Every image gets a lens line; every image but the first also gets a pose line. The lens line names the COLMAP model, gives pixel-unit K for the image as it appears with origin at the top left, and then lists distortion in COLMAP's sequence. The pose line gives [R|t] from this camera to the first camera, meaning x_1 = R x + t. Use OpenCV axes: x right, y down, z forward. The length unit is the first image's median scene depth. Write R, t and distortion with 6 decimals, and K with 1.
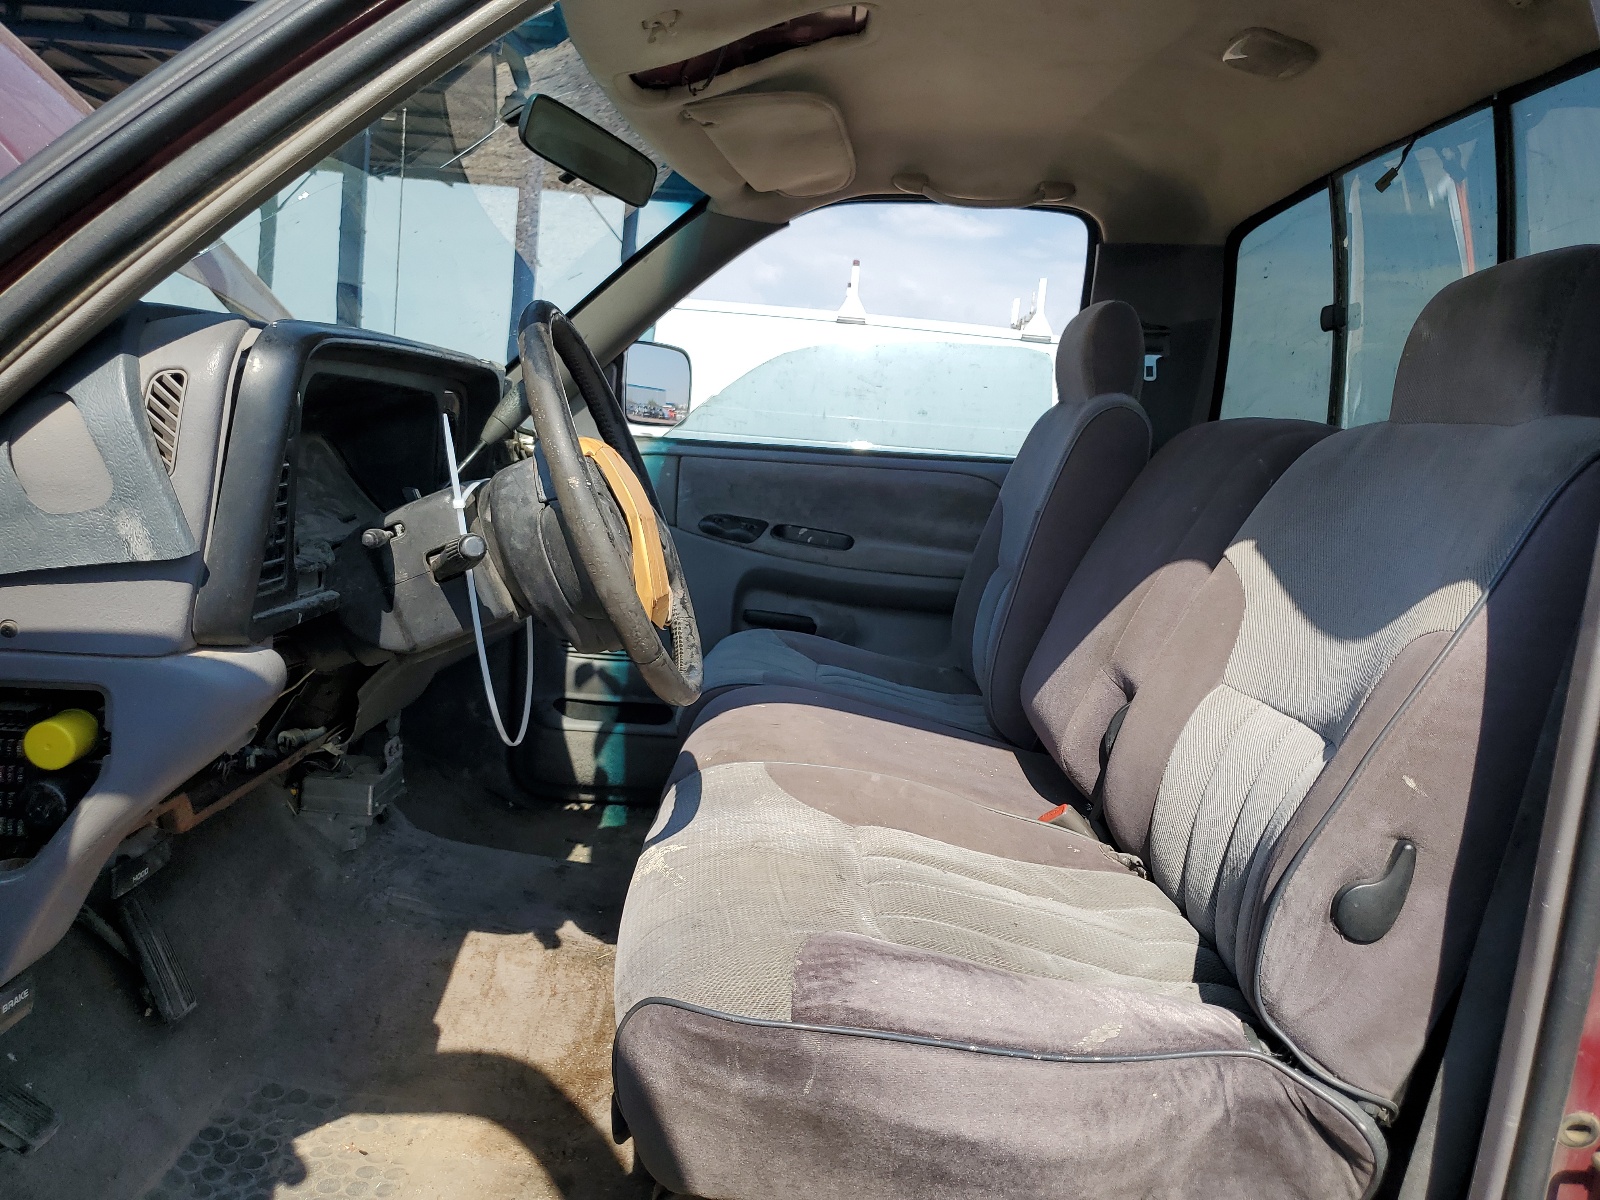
lens RADIAL K [[1205.4, 0, 800.0], [0, 1205.4, 600.0], [0, 0, 1]] dist [-0.004251, 0.024438]
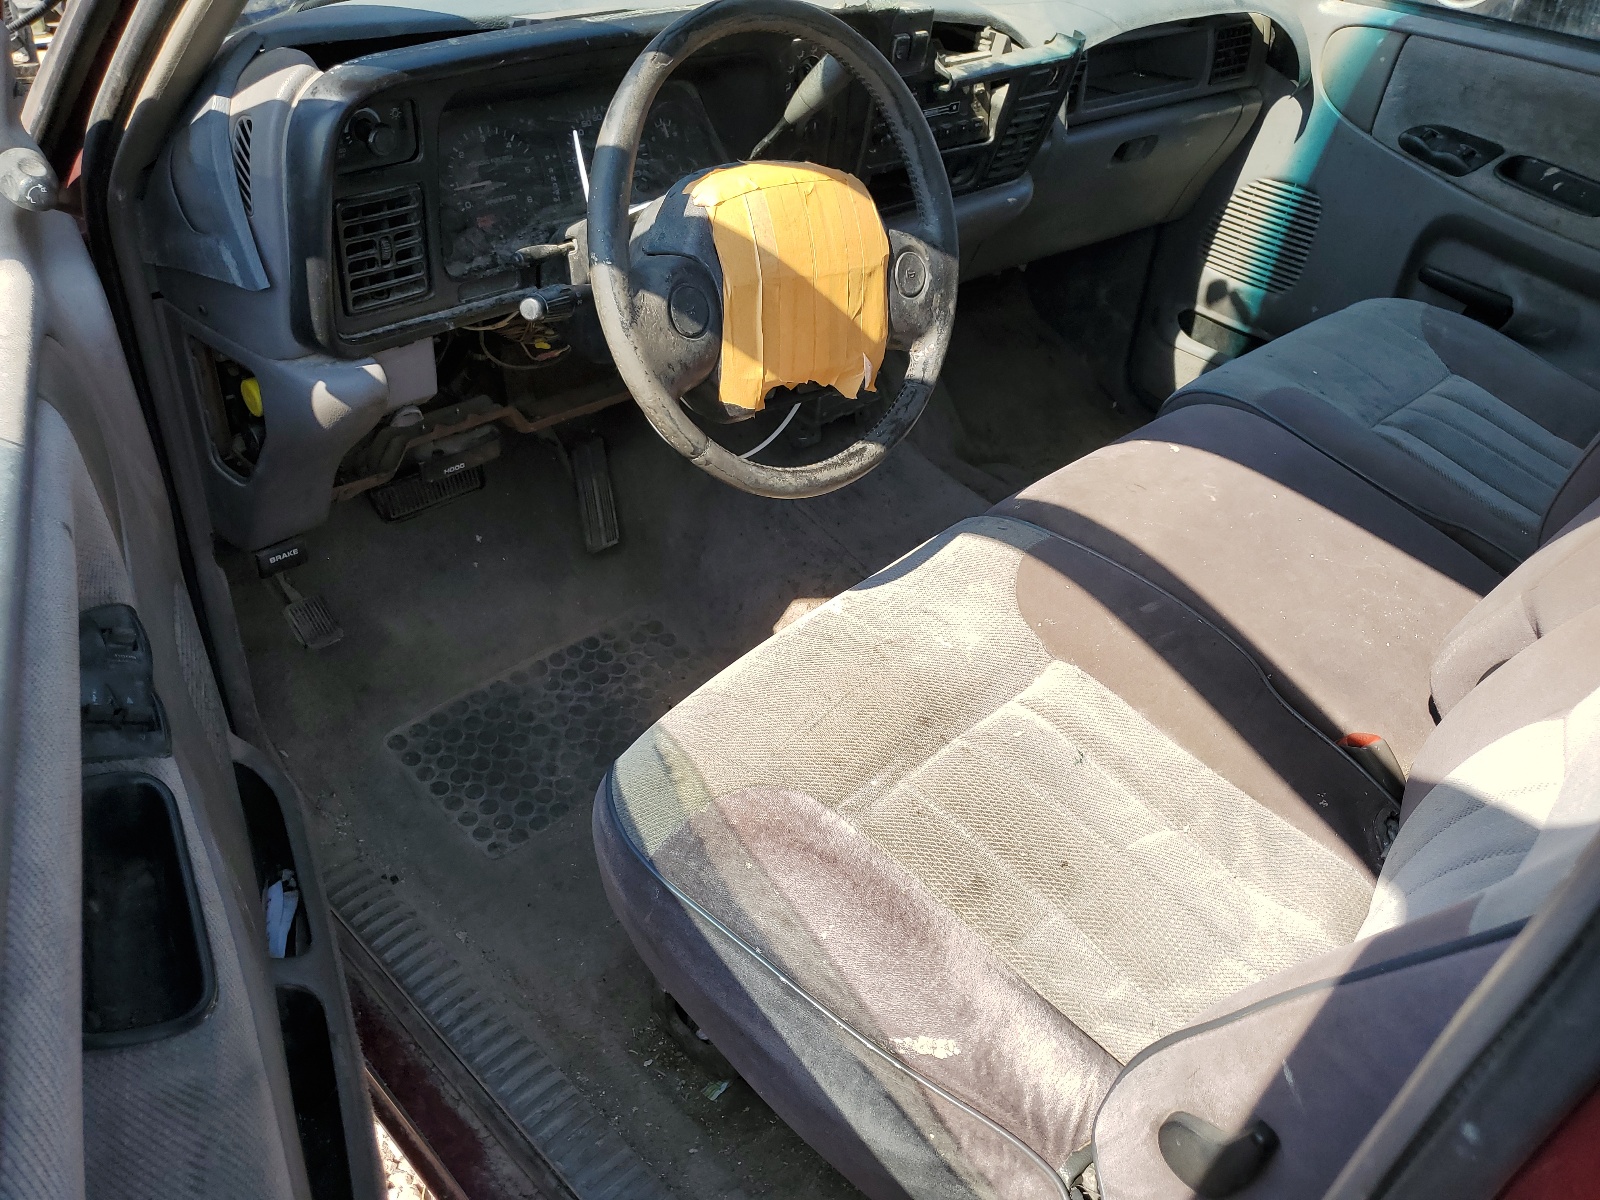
lens RADIAL K [[1205.4, 0, 800.0], [0, 1205.4, 600.0], [0, 0, 1]] dist [-0.004251, 0.024438]
pose [[0.713406, 0.407355, -0.570187, 0.196910], [-0.123553, 0.874053, 0.469858, -0.117703], [0.689773, -0.264751, 0.673885, 0.150816]]
